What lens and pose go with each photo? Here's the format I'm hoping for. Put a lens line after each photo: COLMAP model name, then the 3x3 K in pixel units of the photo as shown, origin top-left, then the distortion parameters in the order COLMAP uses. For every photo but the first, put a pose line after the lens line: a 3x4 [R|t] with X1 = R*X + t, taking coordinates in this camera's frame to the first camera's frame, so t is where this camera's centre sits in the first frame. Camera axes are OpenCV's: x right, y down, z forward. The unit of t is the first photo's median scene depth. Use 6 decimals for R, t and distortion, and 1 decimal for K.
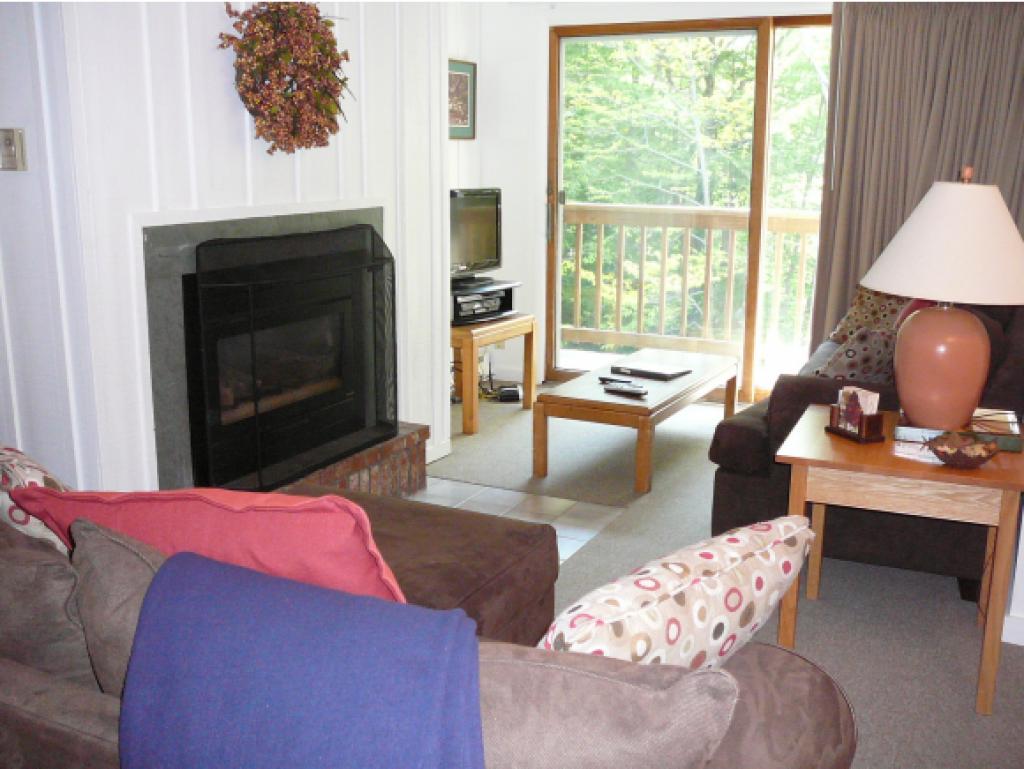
lens RADIAL K [[1039.2, 0, 512.0], [0, 1039.2, 384.5], [0, 0, 1]] dist [-0.086487, 0.181699]
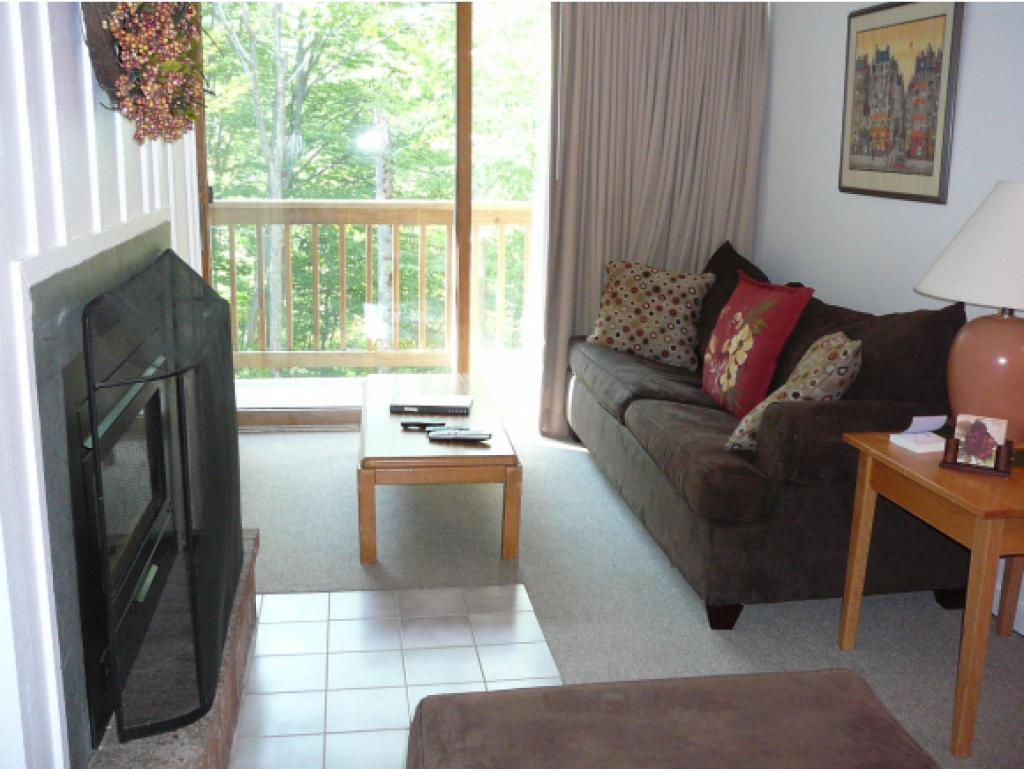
lens RADIAL K [[1039.2, 0, 512.0], [0, 1039.2, 384.5], [0, 0, 1]] dist [-0.086487, 0.181699]
pose [[0.805328, -0.124195, 0.579675, -0.387061], [0.111896, 0.992078, 0.057098, -0.092509], [-0.582174, 0.018881, 0.812845, 0.400928]]
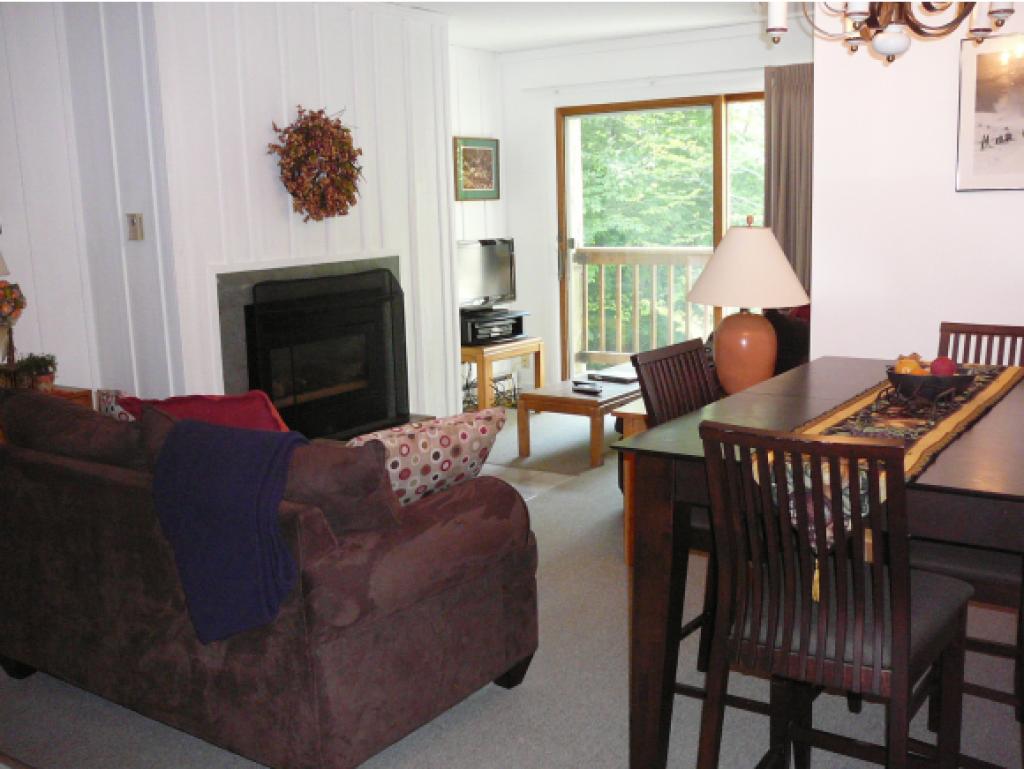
lens RADIAL K [[1039.2, 0, 512.0], [0, 1039.2, 384.5], [0, 0, 1]] dist [-0.086487, 0.181699]
pose [[0.991717, -0.015268, -0.127532, 0.225383], [0.009666, 0.998966, -0.044434, 0.069695], [0.128078, 0.042833, 0.990839, -0.380017]]
